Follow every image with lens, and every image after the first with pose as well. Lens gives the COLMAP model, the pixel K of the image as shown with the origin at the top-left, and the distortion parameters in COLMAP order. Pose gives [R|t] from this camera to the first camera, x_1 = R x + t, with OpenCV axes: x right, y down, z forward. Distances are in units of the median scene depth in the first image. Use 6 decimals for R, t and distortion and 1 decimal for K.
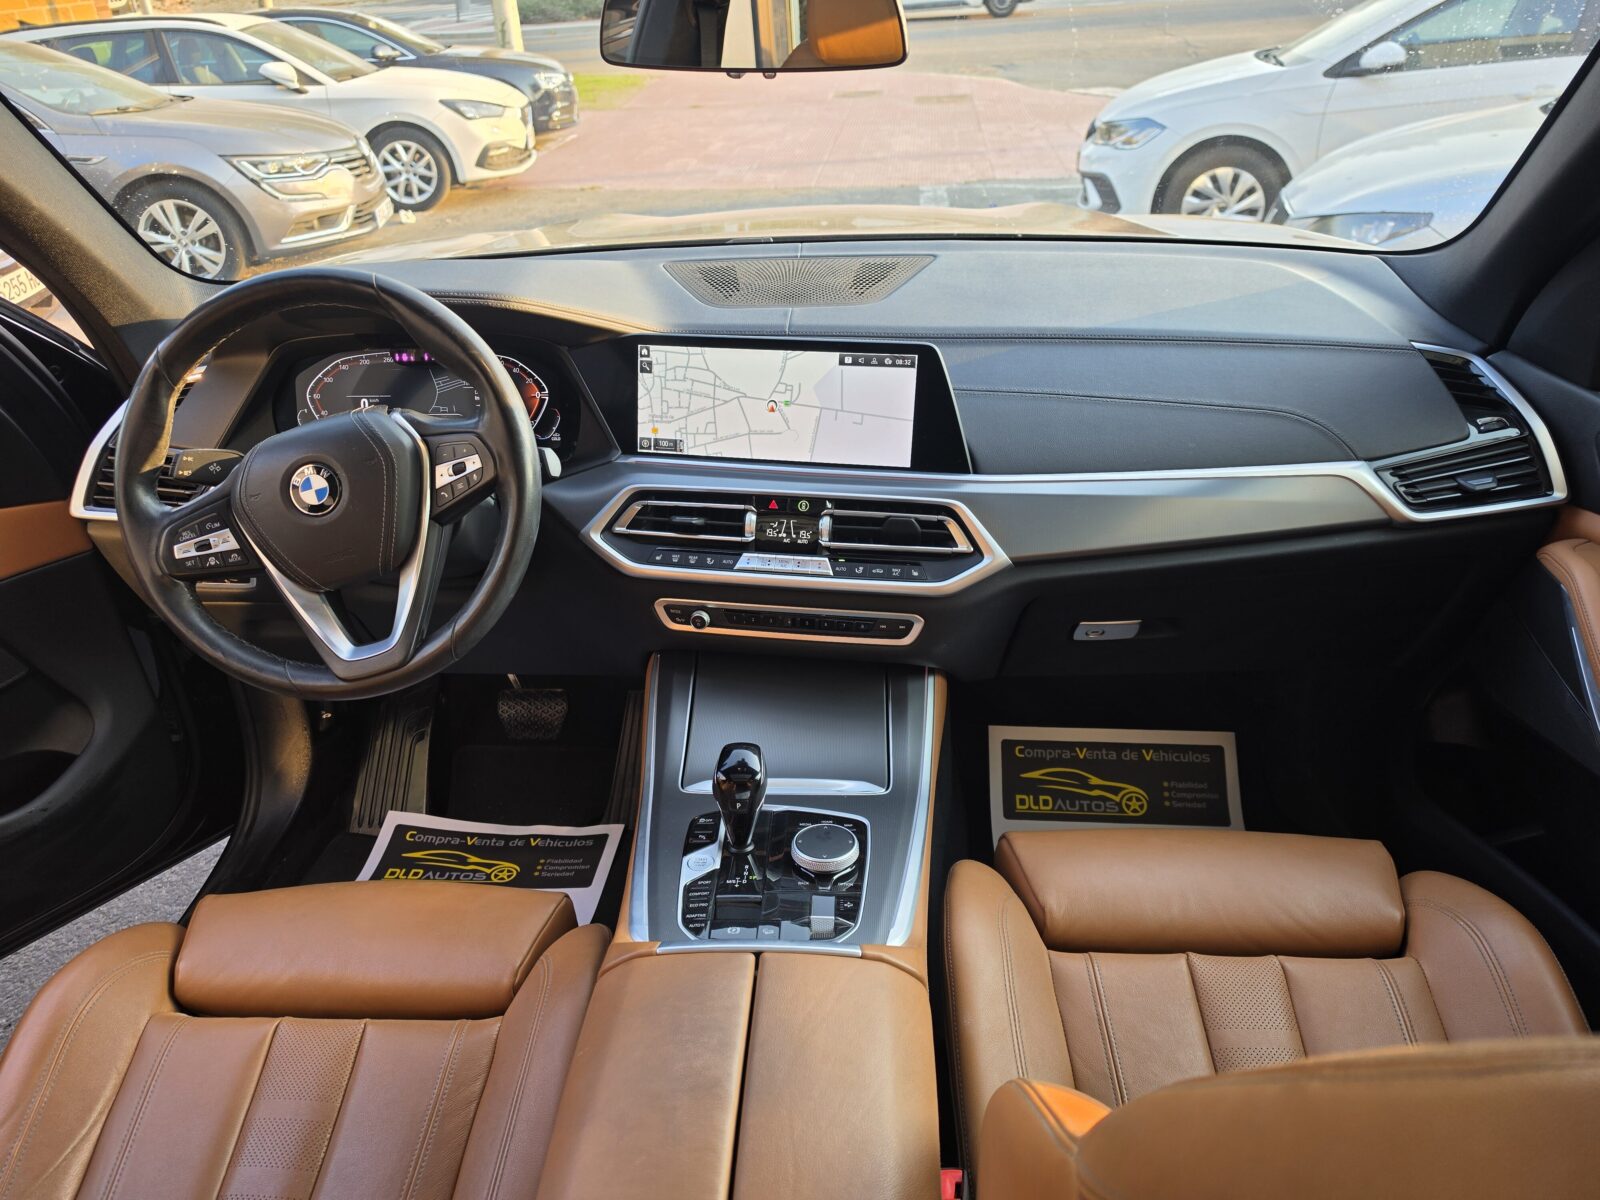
lens RADIAL K [[1131.8, 0, 767.0], [0, 1131.8, 615.5], [0, 0, 1]] dist [-0.002827, 0.001824]
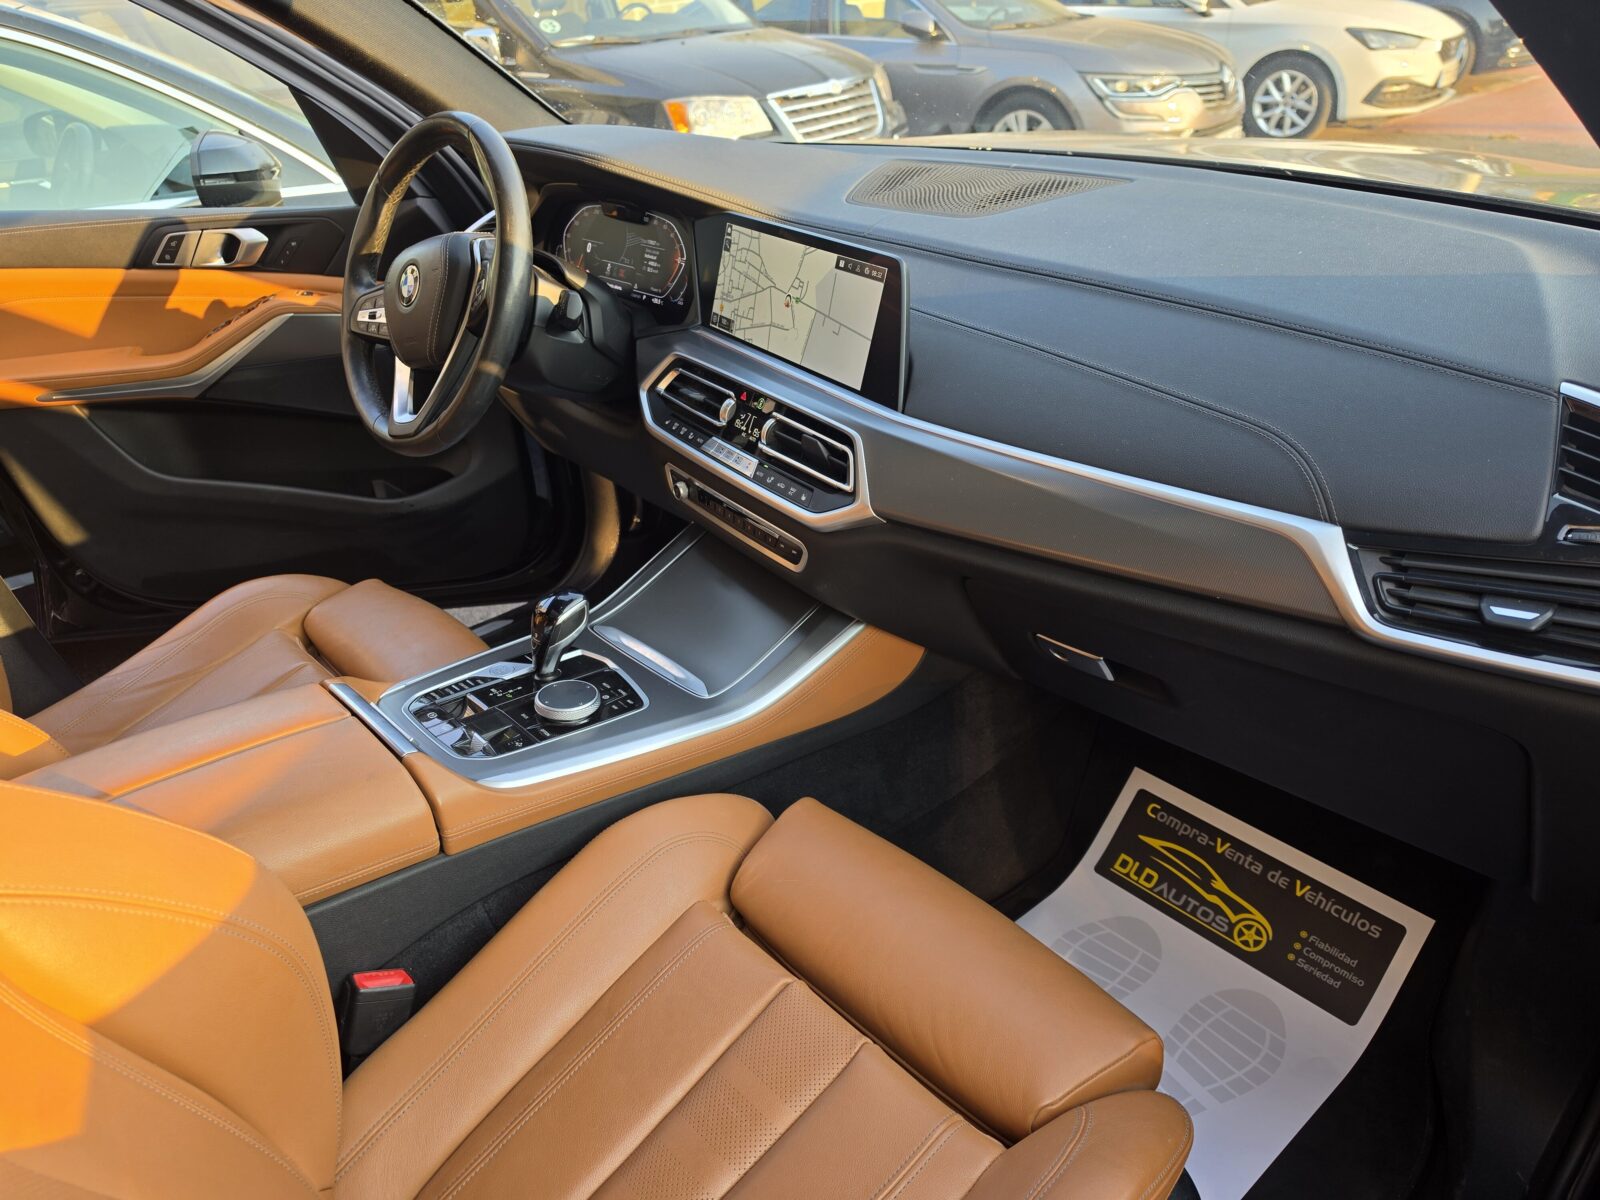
lens RADIAL K [[1127.5, 0, 800.0], [0, 1127.5, 600.0], [0, 0, 1]] dist [0.000879, 0.005077]
pose [[0.722706, 0.337109, -0.603368, 0.637618], [-0.313783, 0.937865, 0.148151, -0.084549], [0.615822, 0.082256, 0.783580, 0.249125]]
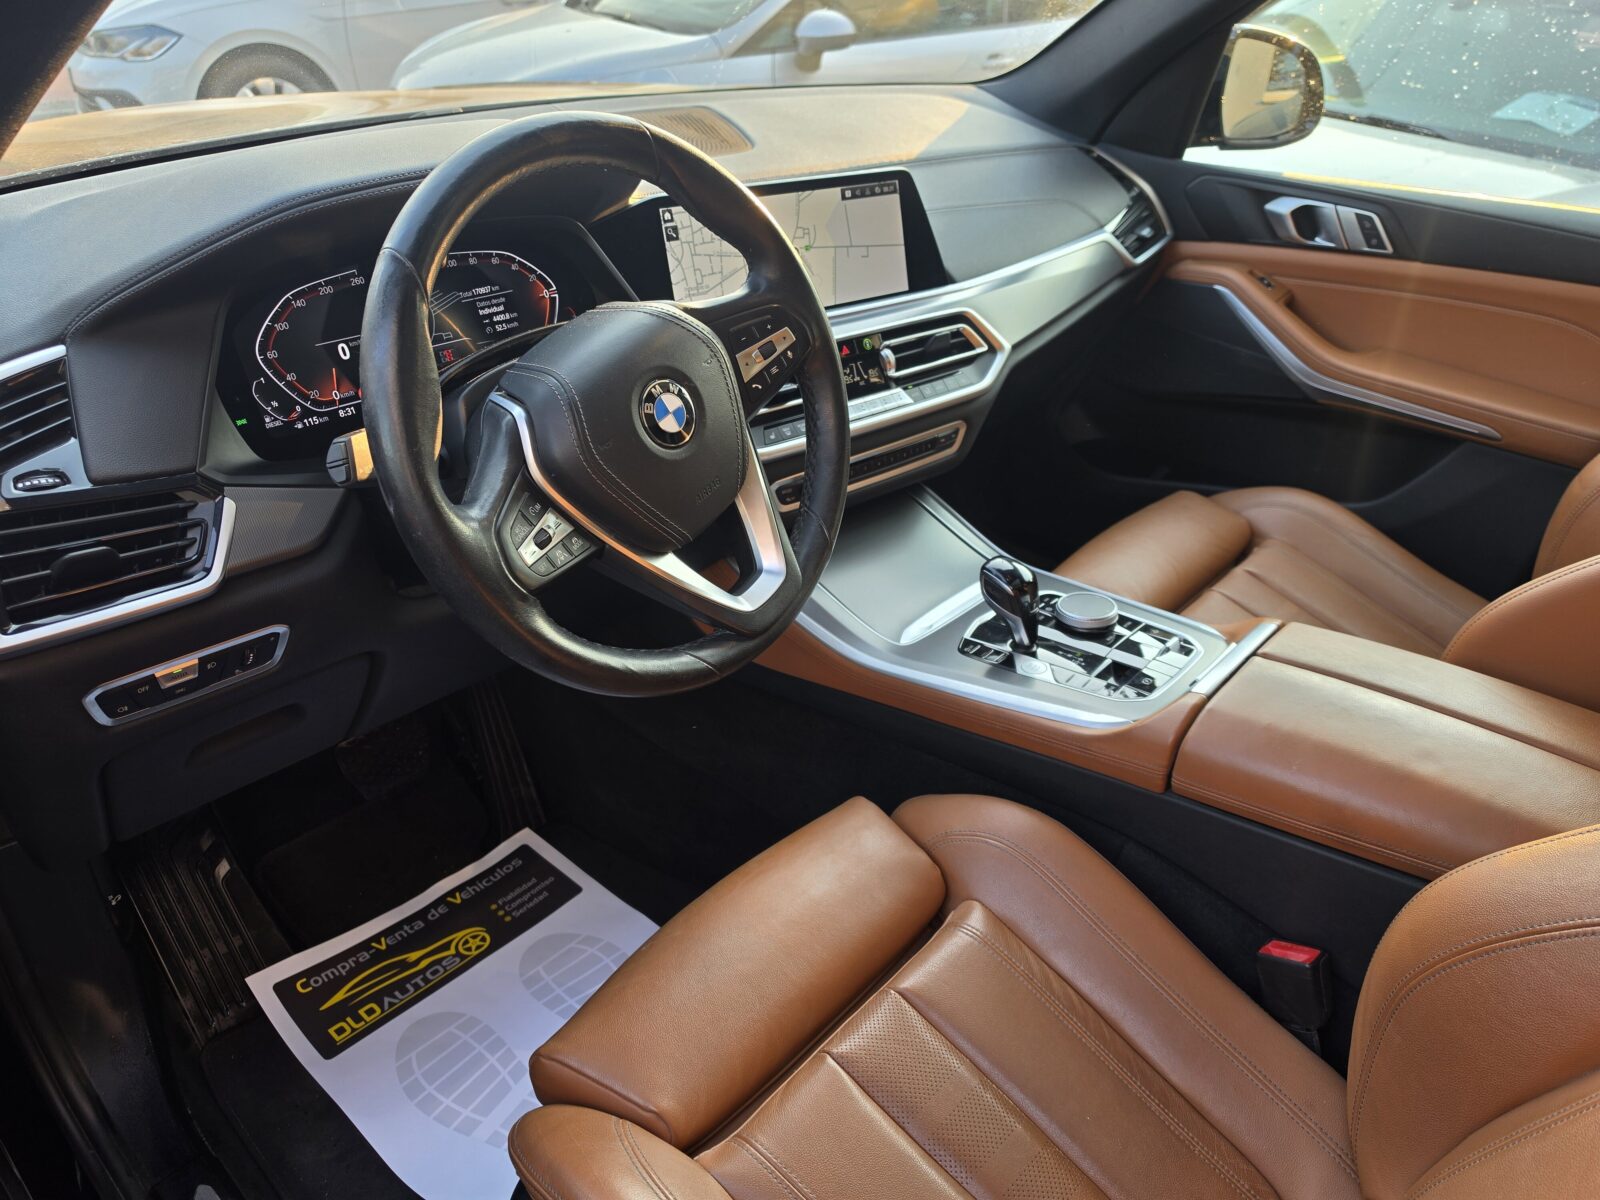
lens RADIAL K [[1131.8, 0, 767.0], [0, 1131.8, 615.5], [0, 0, 1]] dist [-0.002827, 0.001824]
pose [[0.622013, -0.362404, 0.694091, -0.730260], [0.324902, 0.925987, 0.192320, -0.087617], [-0.712417, 0.105887, 0.693722, 0.360922]]
